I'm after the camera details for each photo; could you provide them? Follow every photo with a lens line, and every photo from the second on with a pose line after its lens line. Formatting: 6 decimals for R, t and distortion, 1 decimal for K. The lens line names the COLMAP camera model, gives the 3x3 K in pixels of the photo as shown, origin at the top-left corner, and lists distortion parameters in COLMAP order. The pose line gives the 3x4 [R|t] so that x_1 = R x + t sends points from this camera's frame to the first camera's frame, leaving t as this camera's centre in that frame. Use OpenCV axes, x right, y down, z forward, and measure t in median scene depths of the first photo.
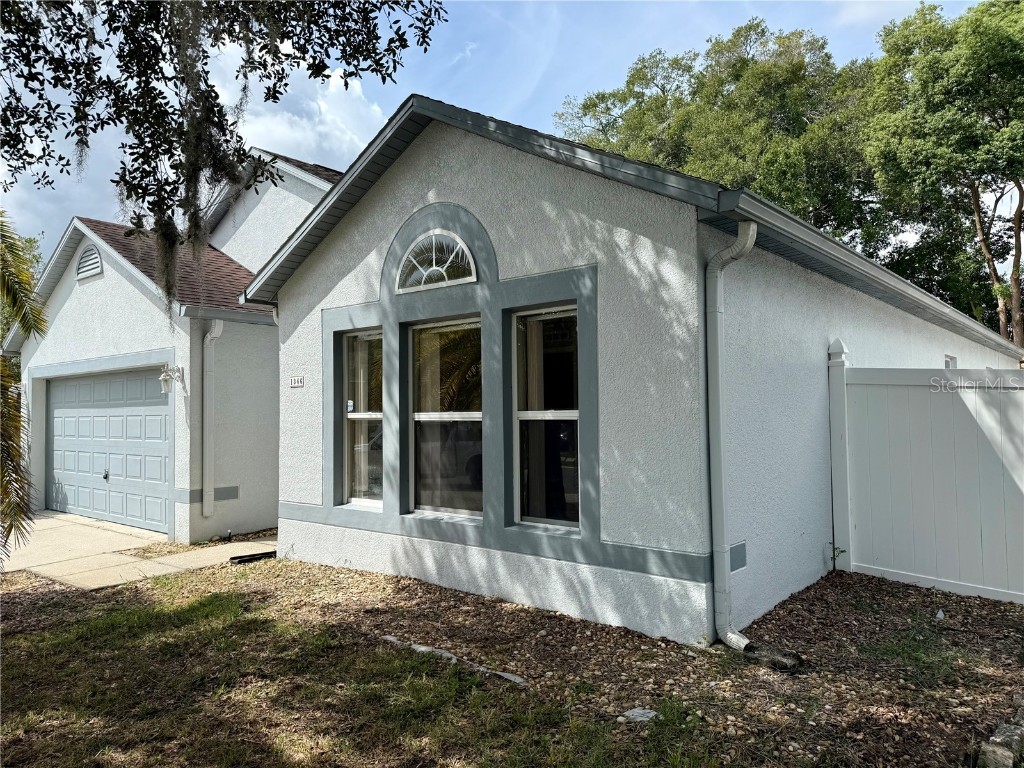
lens RADIAL K [[725.4, 0, 512.0], [0, 725.4, 384.0], [0, 0, 1]] dist [0.004032, 0.000365]
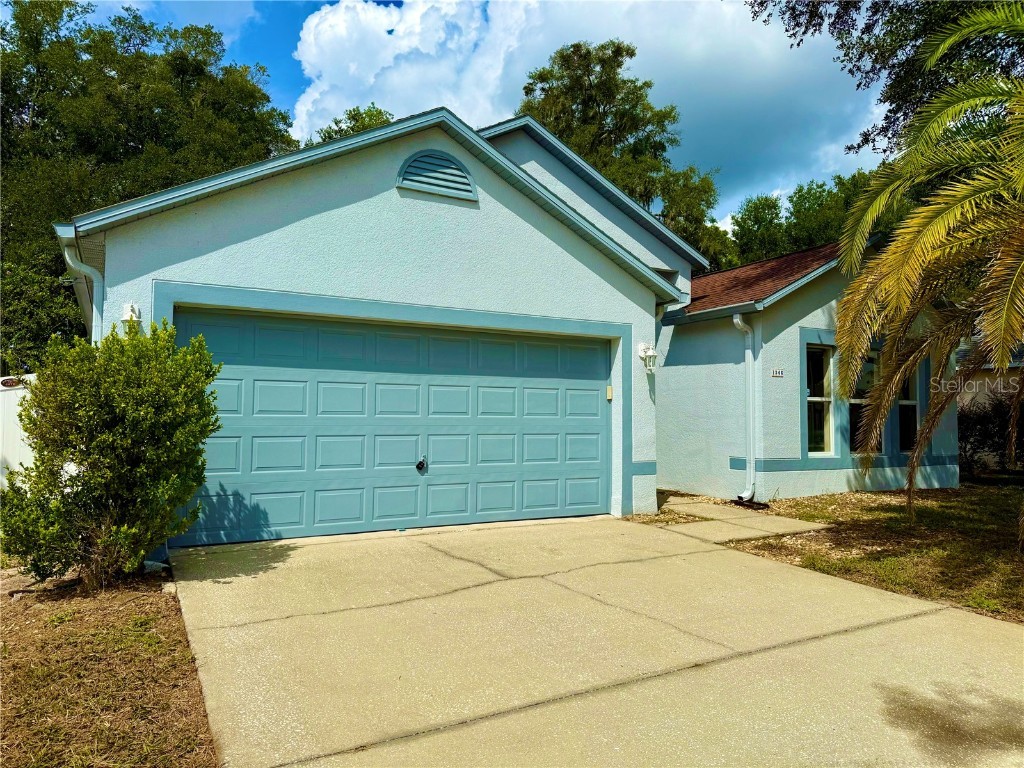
lens RADIAL K [[725.4, 0, 512.0], [0, 725.4, 384.0], [0, 0, 1]] dist [0.004032, 0.000365]
pose [[0.371503, 0.044864, 0.927347, -1.983638], [-0.055845, 0.998103, -0.025915, 0.092261], [-0.926751, -0.042160, 0.373304, 1.057068]]
